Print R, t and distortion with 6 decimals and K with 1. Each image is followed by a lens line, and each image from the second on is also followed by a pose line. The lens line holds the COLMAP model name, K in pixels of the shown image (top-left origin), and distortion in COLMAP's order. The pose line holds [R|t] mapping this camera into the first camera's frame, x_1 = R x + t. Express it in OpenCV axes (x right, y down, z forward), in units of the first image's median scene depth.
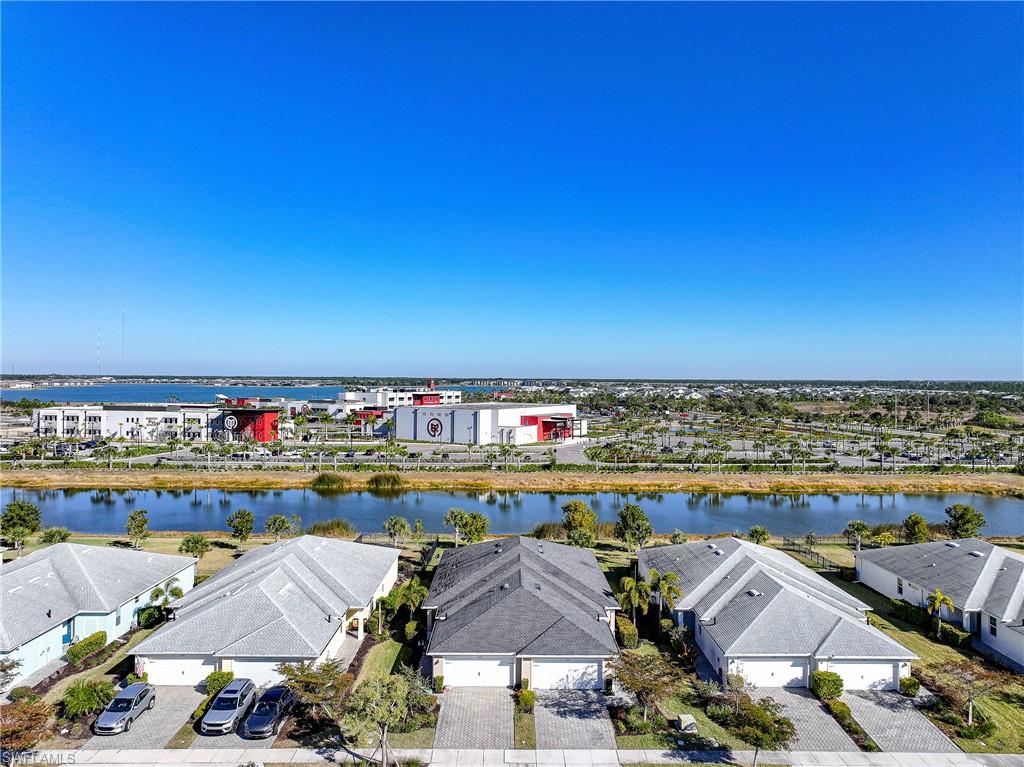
lens RADIAL K [[707.9, 0, 513.4], [0, 707.9, 380.3], [0, 0, 1]] dist [0.009160, 0.003818]
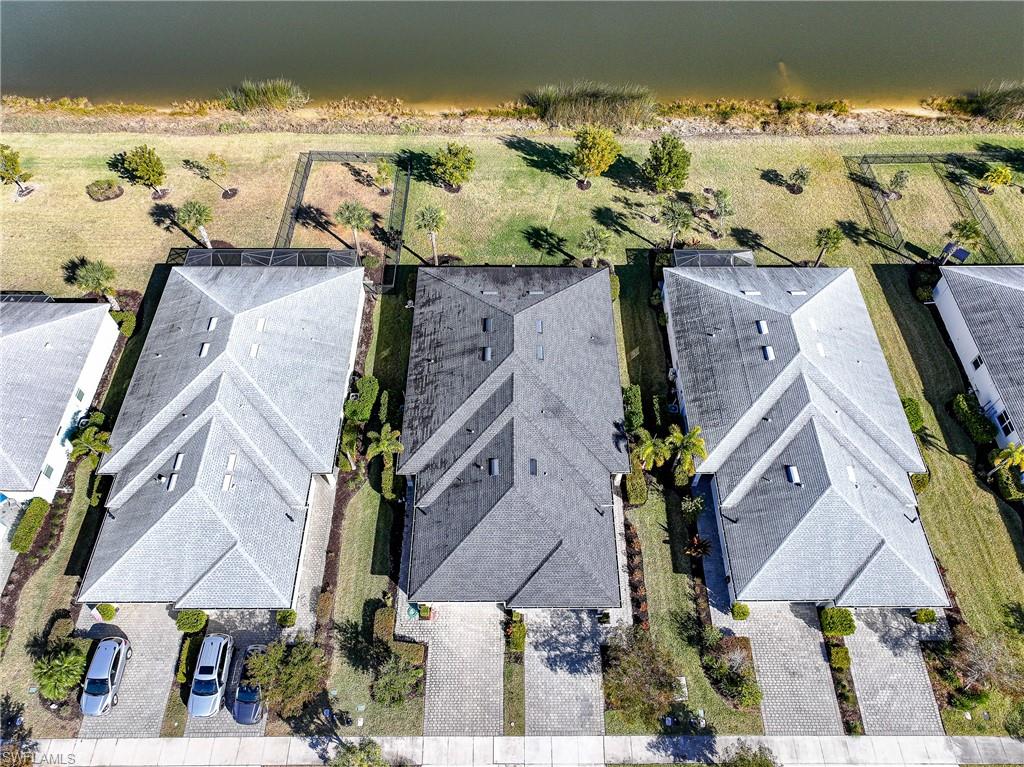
lens RADIAL K [[707.9, 0, 511.1], [0, 707.9, 383.3], [0, 0, 1]] dist [0.009160, 0.003818]
pose [[0.999984, 0.004135, -0.003796, 0.013206], [0.000733, 0.574280, 0.818659, -0.550778], [0.005565, -0.818649, 0.574268, 0.755049]]
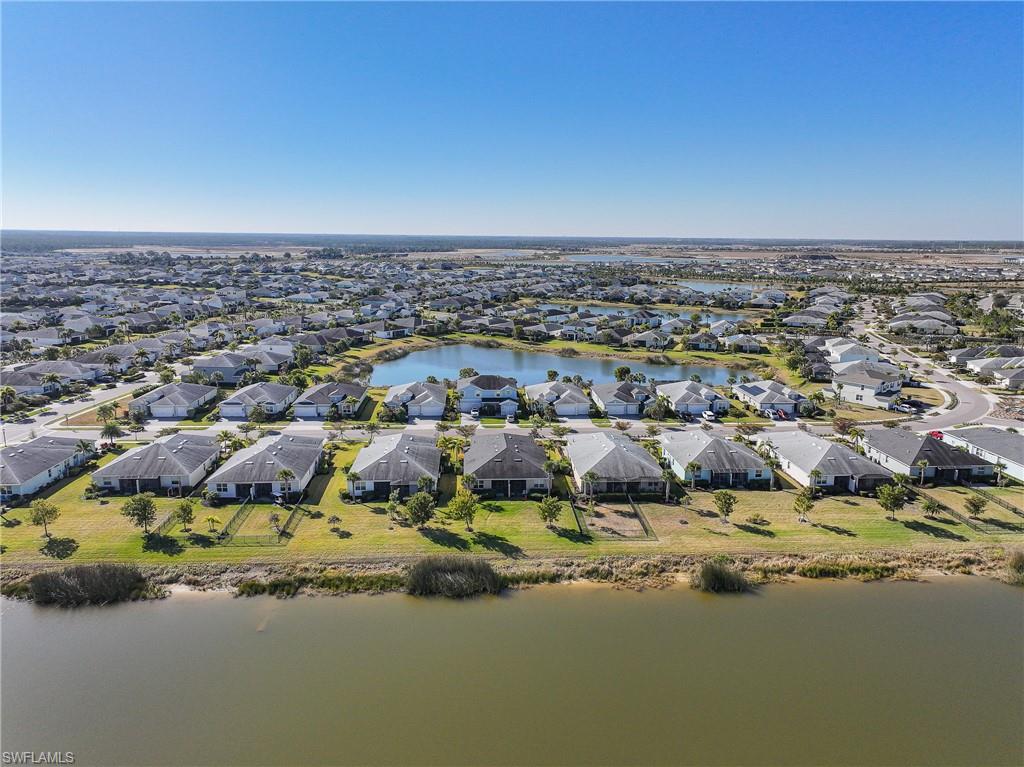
lens RADIAL K [[707.9, 0, 511.4], [0, 707.9, 384.1], [0, 0, 1]] dist [0.009160, 0.003818]
pose [[-0.998363, -0.006672, -0.056811, 0.159153], [-0.018699, 0.976679, 0.213888, -0.545745], [0.054059, 0.214600, -0.975205, 4.269427]]
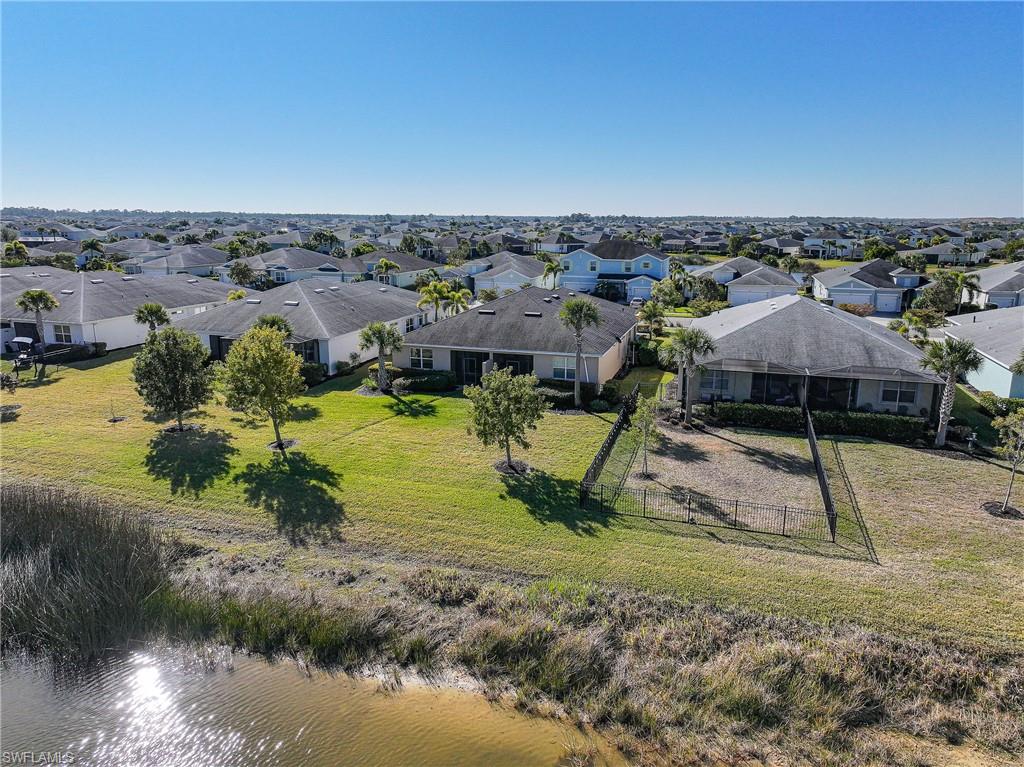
lens RADIAL K [[707.9, 0, 514.0], [0, 707.9, 381.9], [0, 0, 1]] dist [0.009160, 0.003818]
pose [[-0.952689, -0.080665, 0.293046, -0.347656], [-0.008818, 0.971070, 0.238632, 0.187917], [-0.303818, 0.224758, -0.925839, 2.682180]]
